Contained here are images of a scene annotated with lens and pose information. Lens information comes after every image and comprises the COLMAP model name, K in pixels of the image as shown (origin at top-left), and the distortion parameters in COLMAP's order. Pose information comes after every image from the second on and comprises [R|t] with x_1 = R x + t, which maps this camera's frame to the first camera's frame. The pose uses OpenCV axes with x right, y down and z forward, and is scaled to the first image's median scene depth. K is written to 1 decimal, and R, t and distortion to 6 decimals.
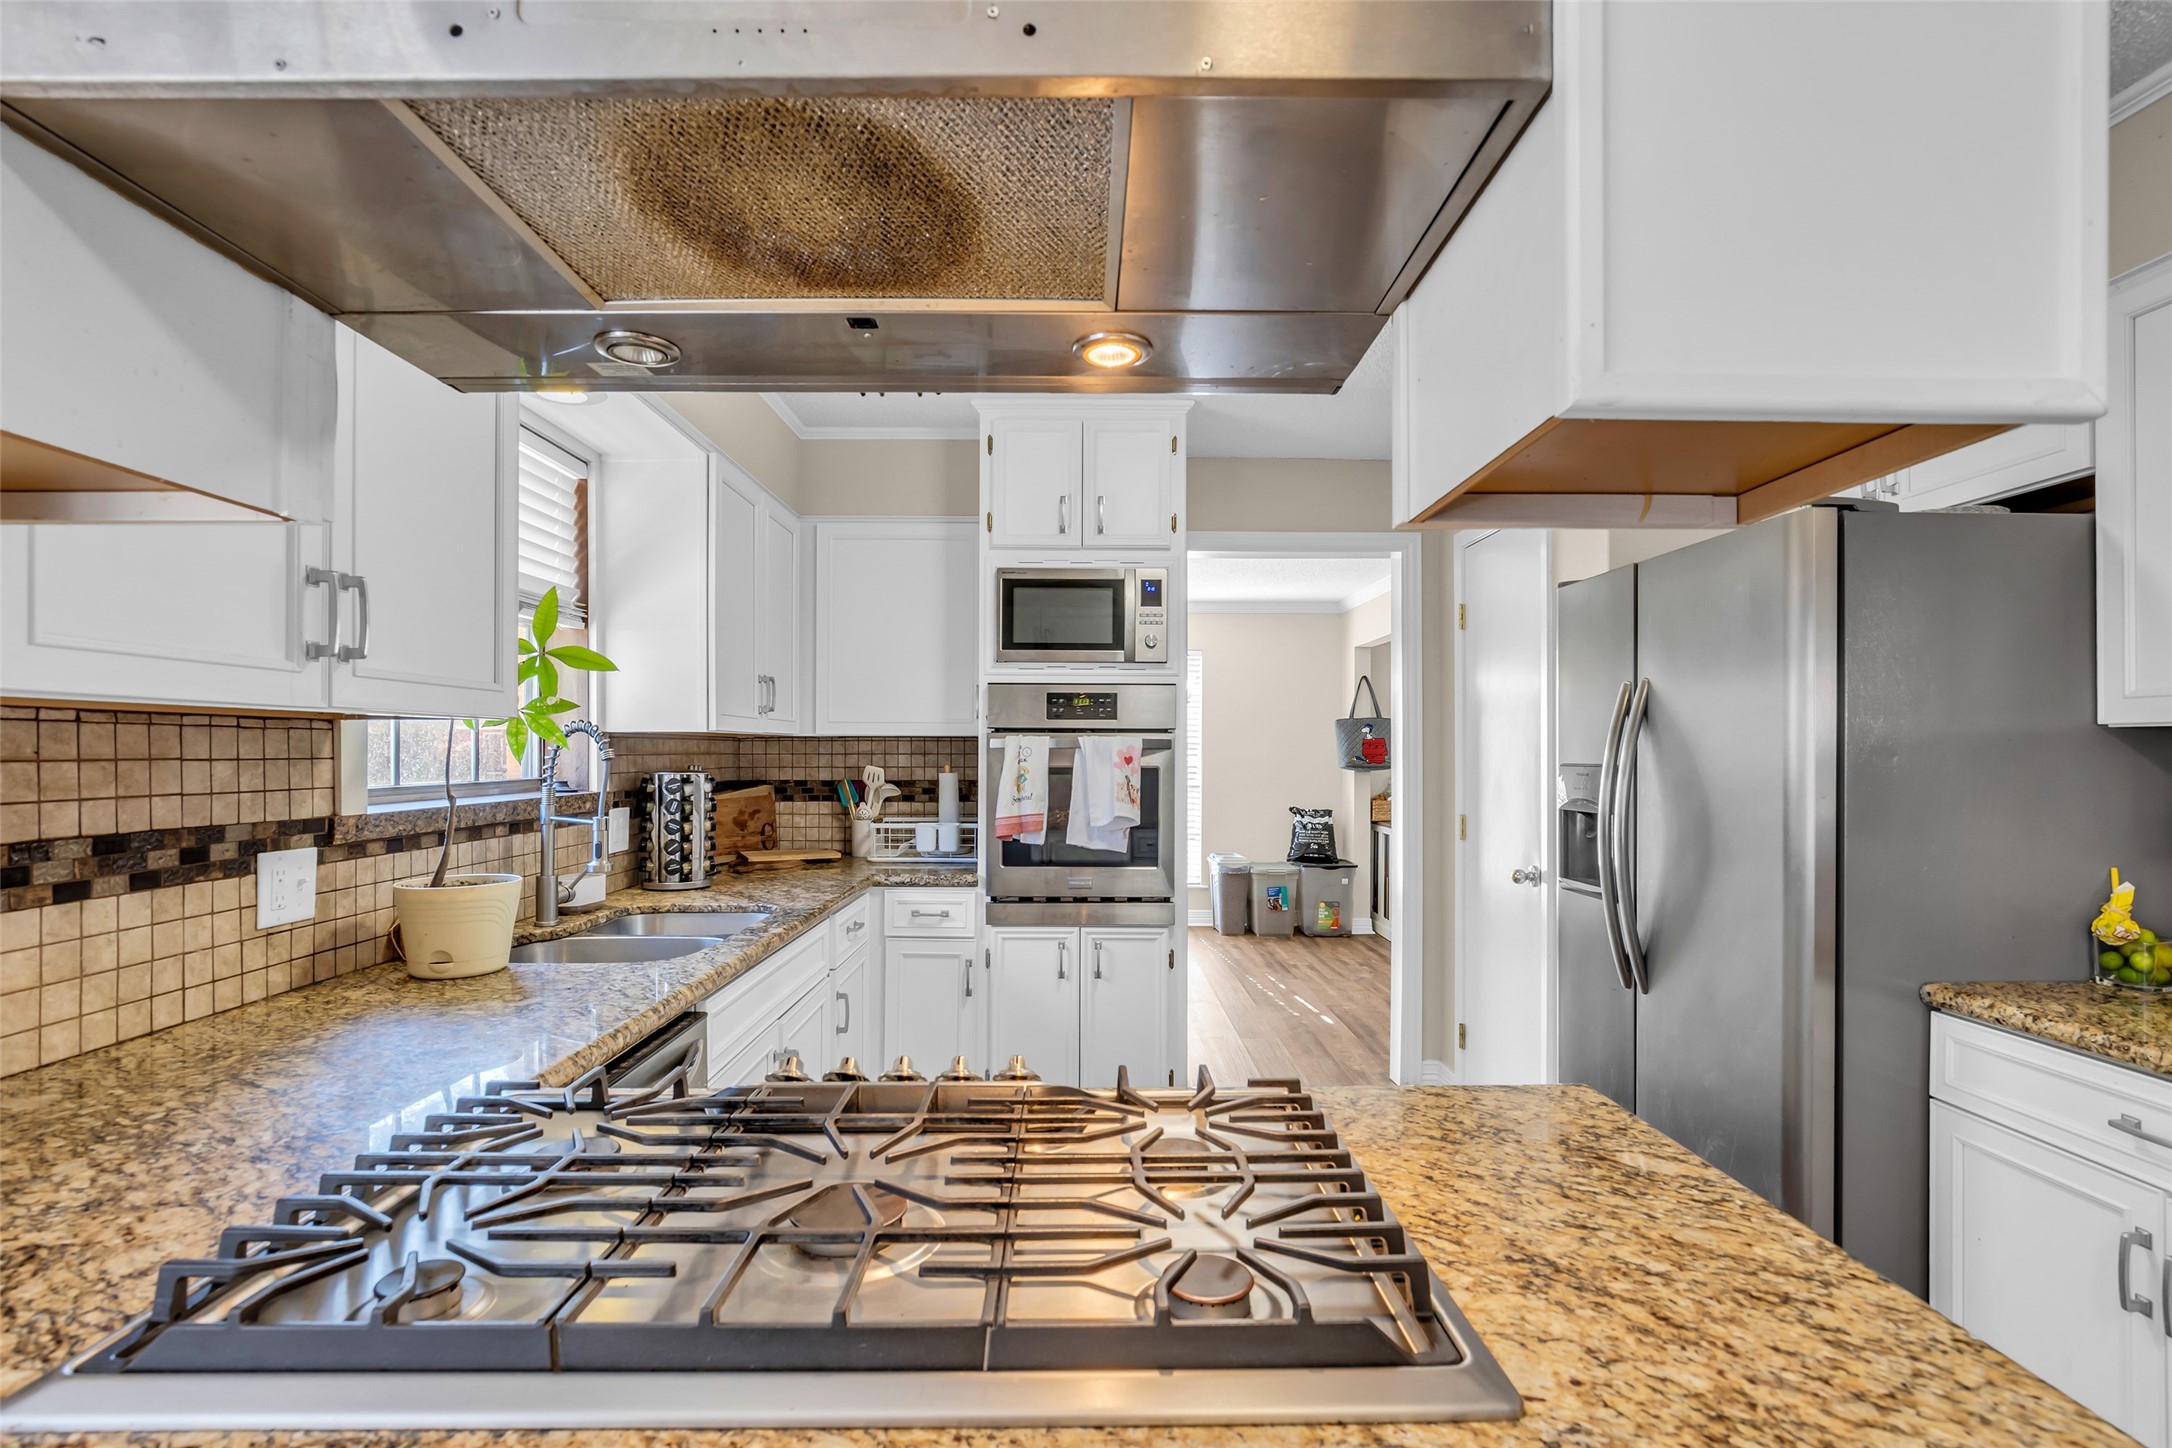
lens RADIAL K [[997.6, 0, 1066.8], [0, 997.6, 752.7], [0, 0, 1]] dist [-0.017091, 0.005264]
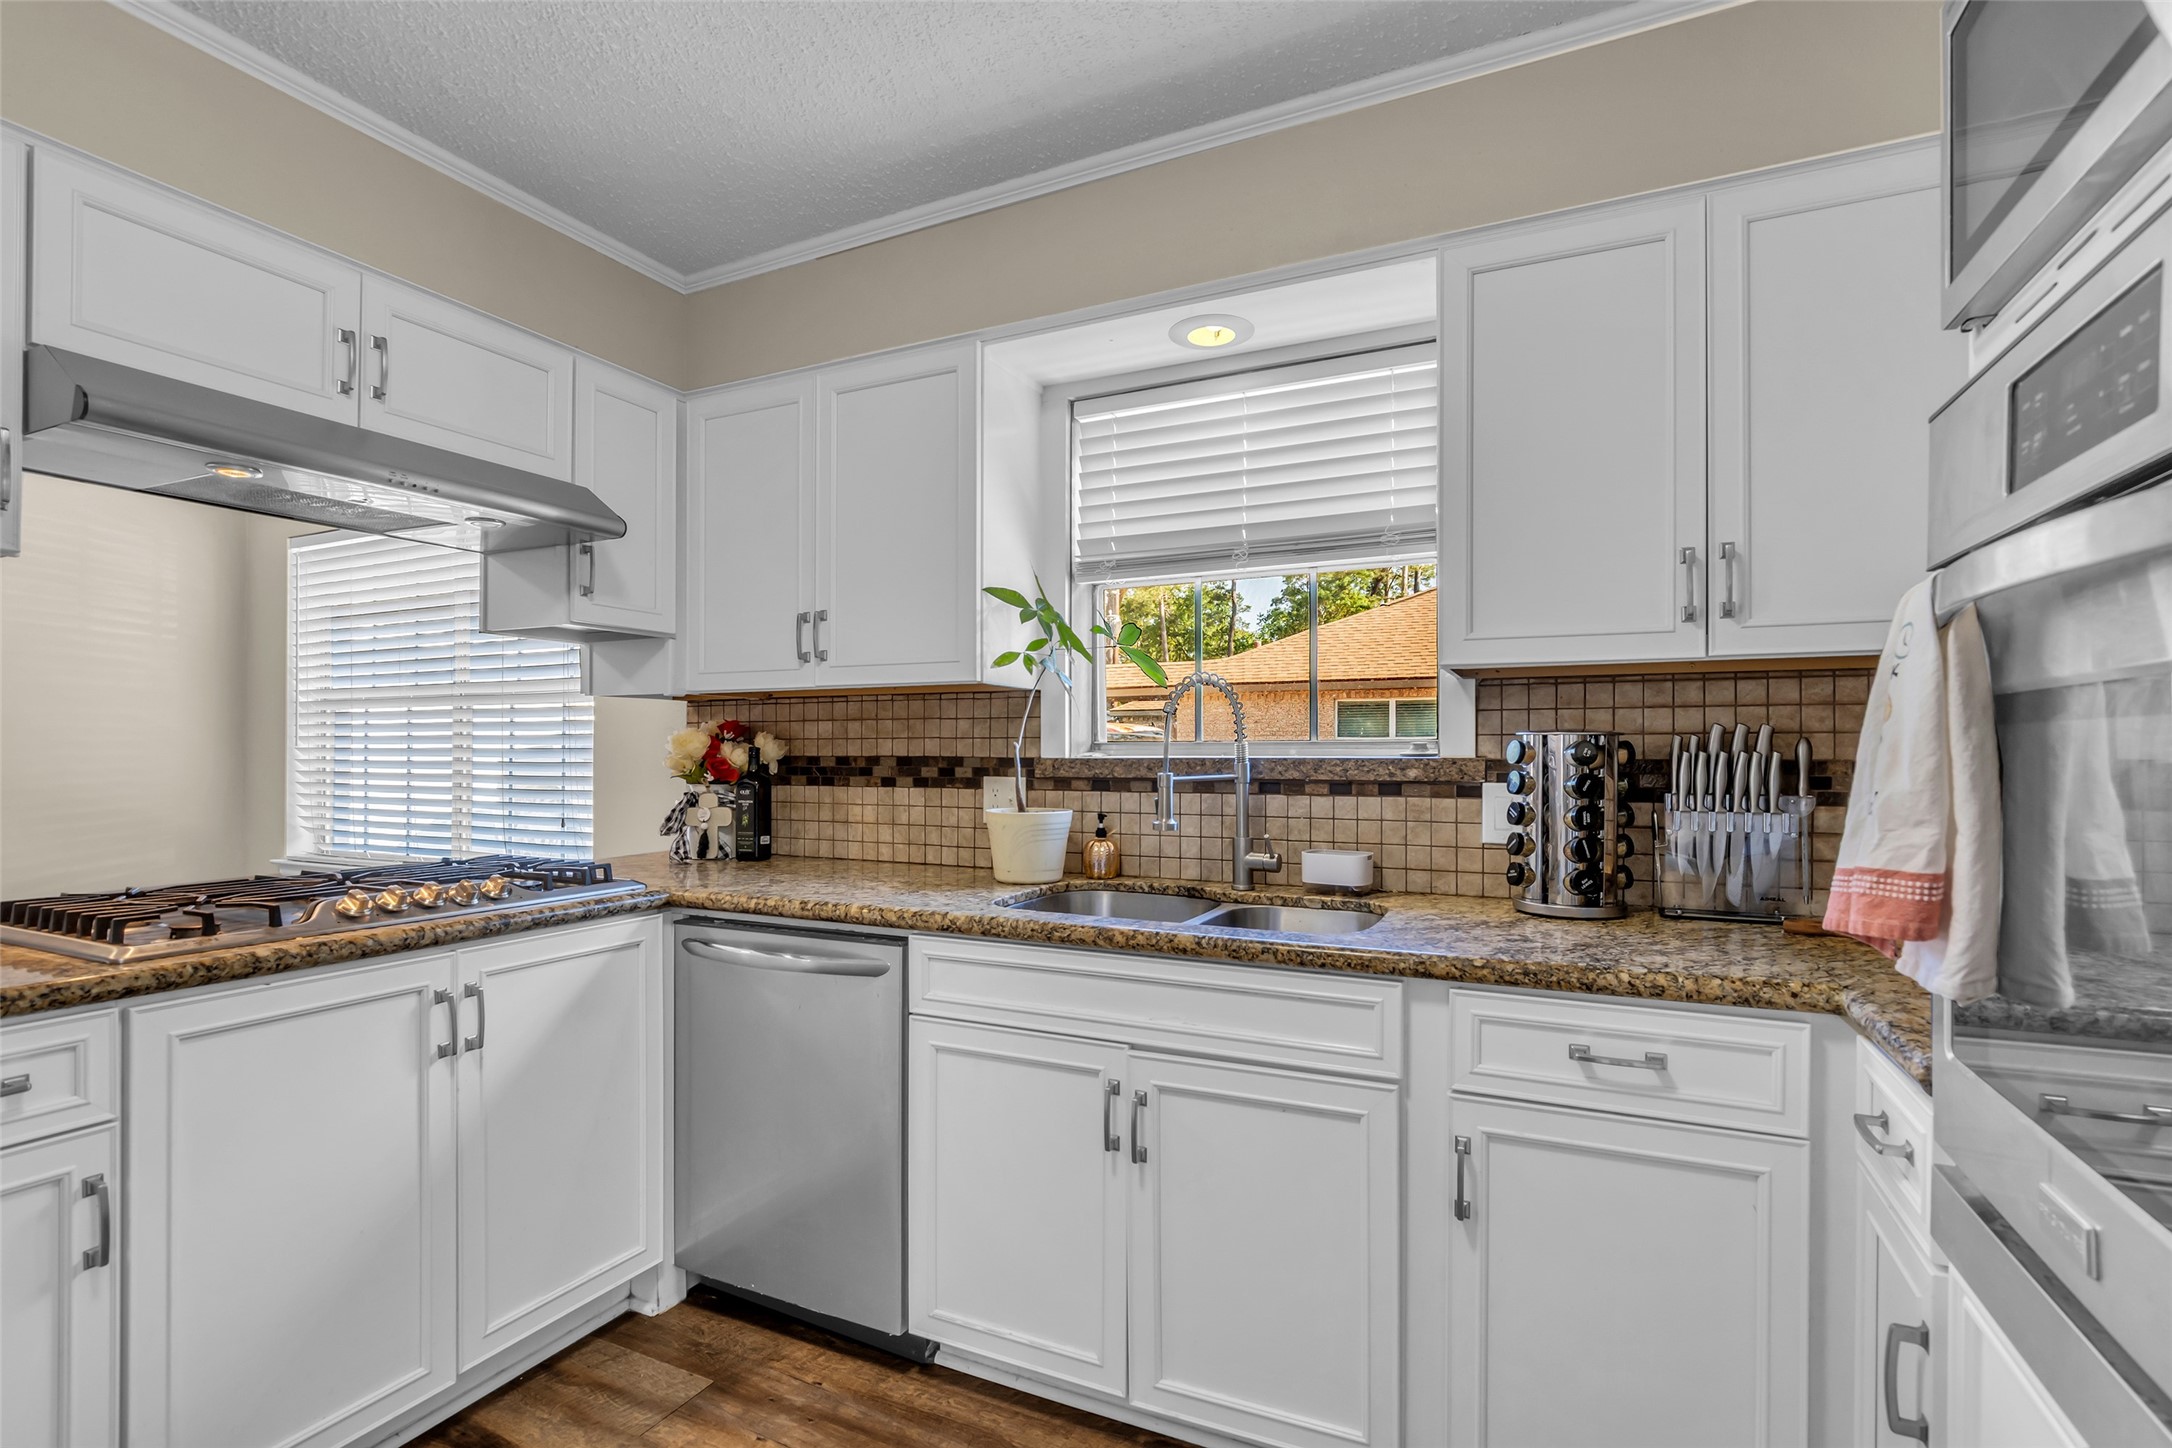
lens RADIAL K [[997.6, 0, 1082.5], [0, 997.6, 745.4], [0, 0, 1]] dist [-0.017091, 0.005264]
pose [[-0.412988, -0.004822, -0.910724, 0.298051], [-0.002567, 0.999988, -0.004131, 0.028366], [0.910733, 0.000631, -0.412996, 0.898092]]
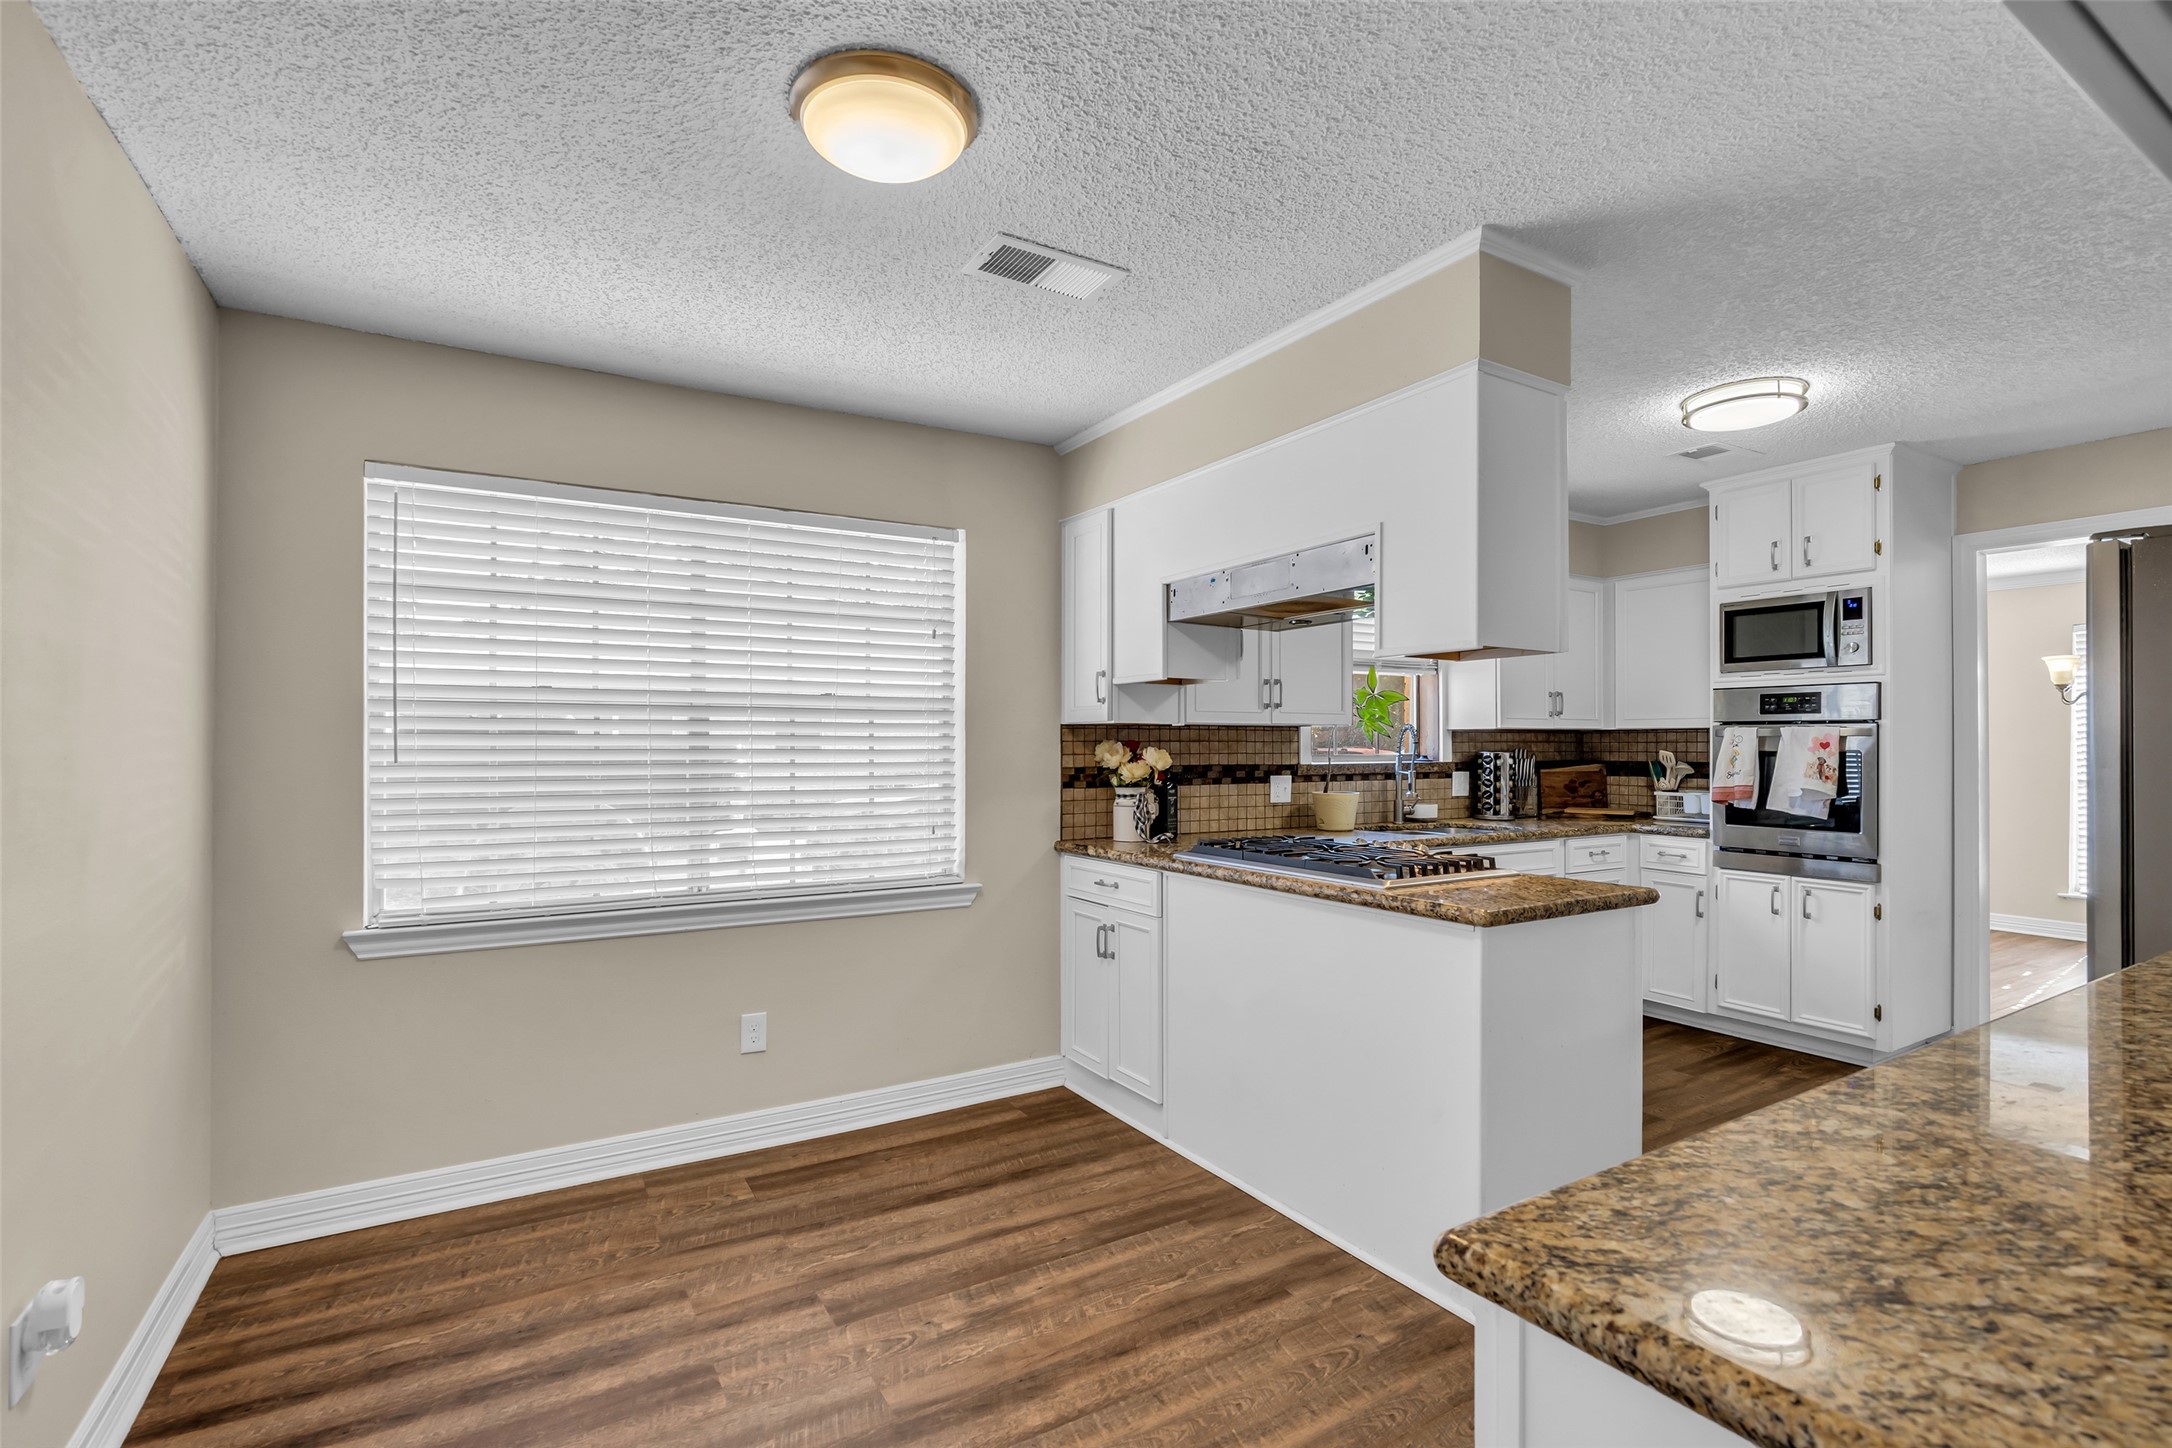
lens RADIAL K [[997.6, 0, 1094.0], [0, 997.6, 740.8], [0, 0, 1]] dist [-0.017091, 0.005264]
pose [[0.513418, -0.004309, -0.858128, 0.659185], [-0.001243, 0.999983, -0.005765, 0.009979], [0.858138, 0.004027, 0.513404, -0.428220]]
